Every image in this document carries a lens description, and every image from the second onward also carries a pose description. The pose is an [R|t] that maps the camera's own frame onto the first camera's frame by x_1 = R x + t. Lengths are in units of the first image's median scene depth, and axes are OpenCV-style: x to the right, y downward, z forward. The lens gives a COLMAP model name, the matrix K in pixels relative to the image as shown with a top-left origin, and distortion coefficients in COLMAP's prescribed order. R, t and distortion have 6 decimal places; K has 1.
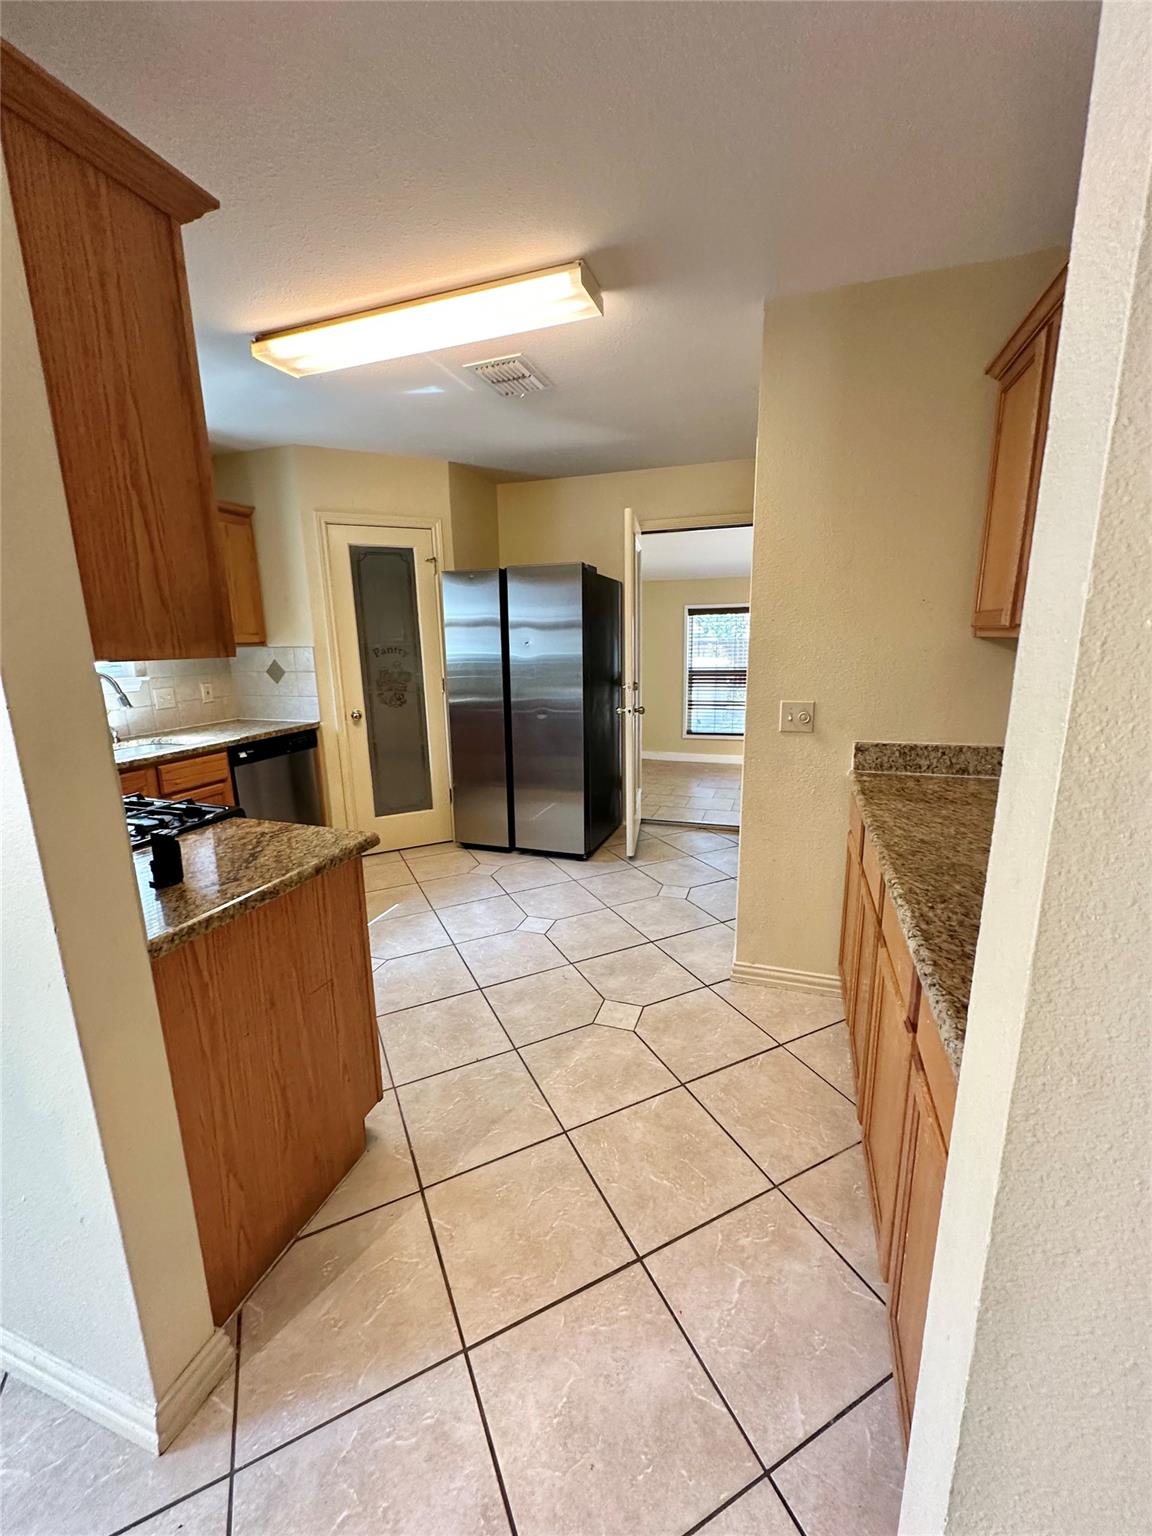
lens RADIAL K [[611.4, 0, 576.0], [0, 611.4, 768.0], [0, 0, 1]] dist [0.000516, -0.000047]
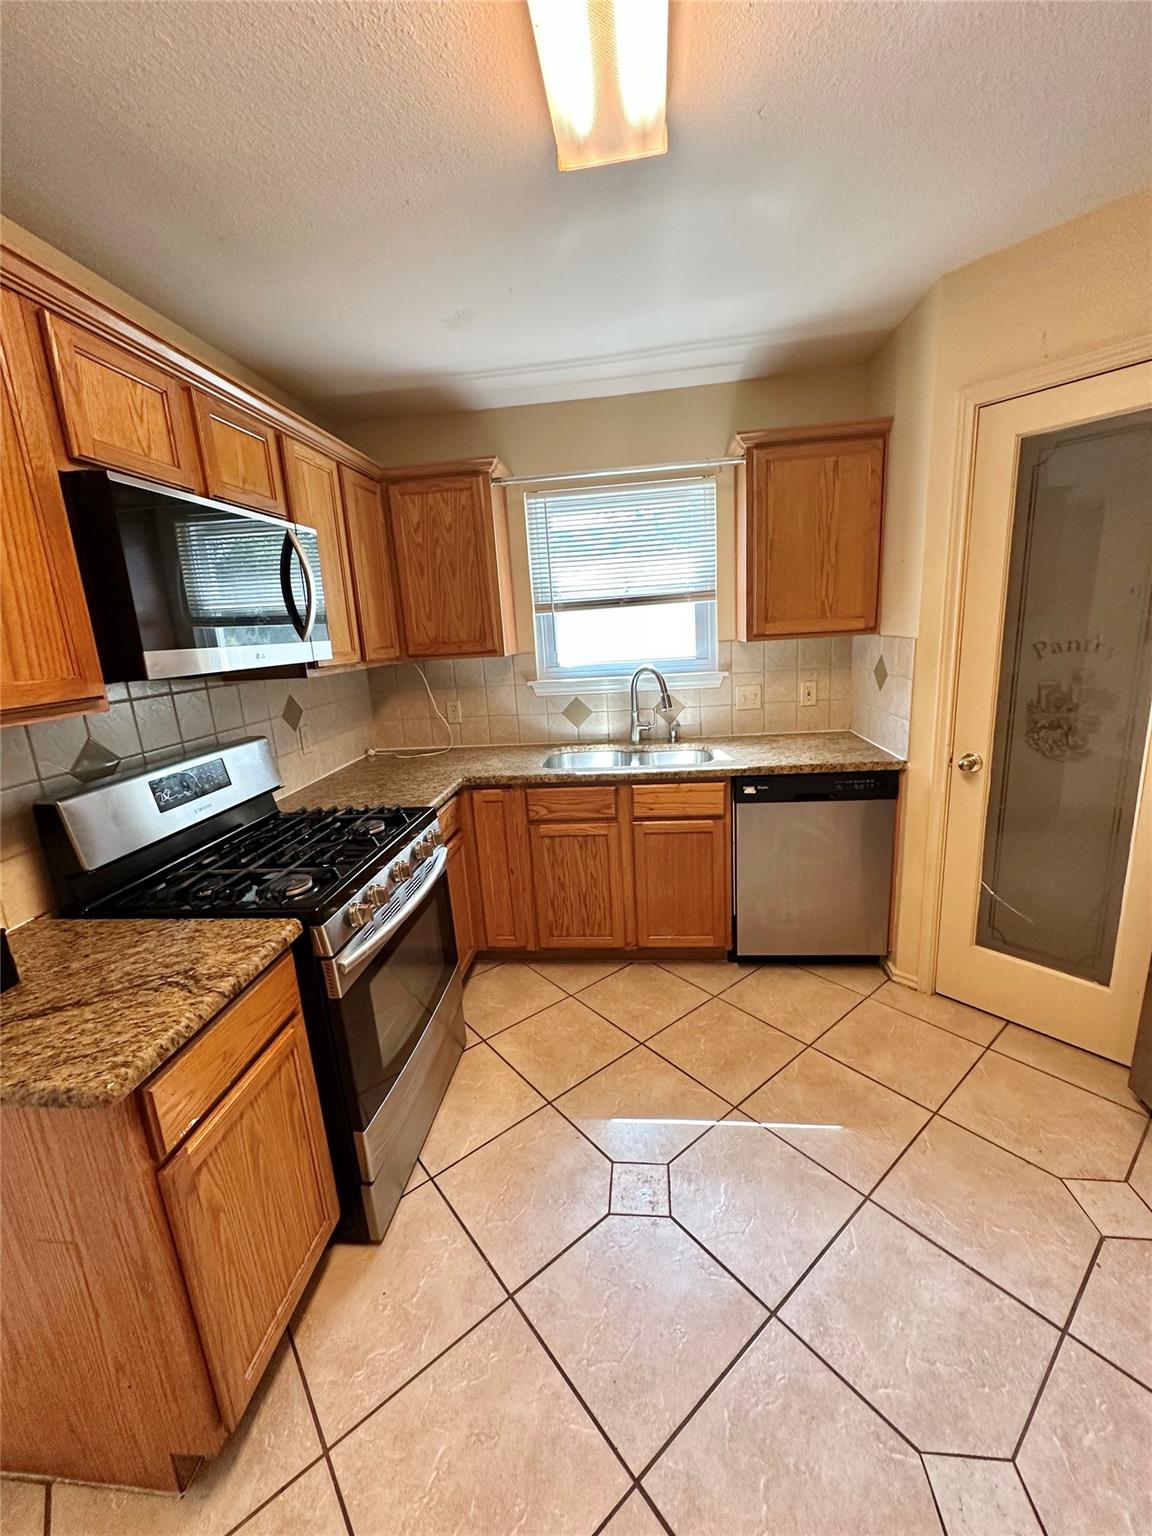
lens RADIAL K [[611.4, 0, 576.0], [0, 611.4, 768.0], [0, 0, 1]] dist [0.000516, -0.000047]
pose [[0.225577, 0.227129, -0.947379, 0.090057], [-0.150037, 0.968942, 0.196573, -0.144598], [0.962603, 0.097800, 0.252649, 0.548765]]
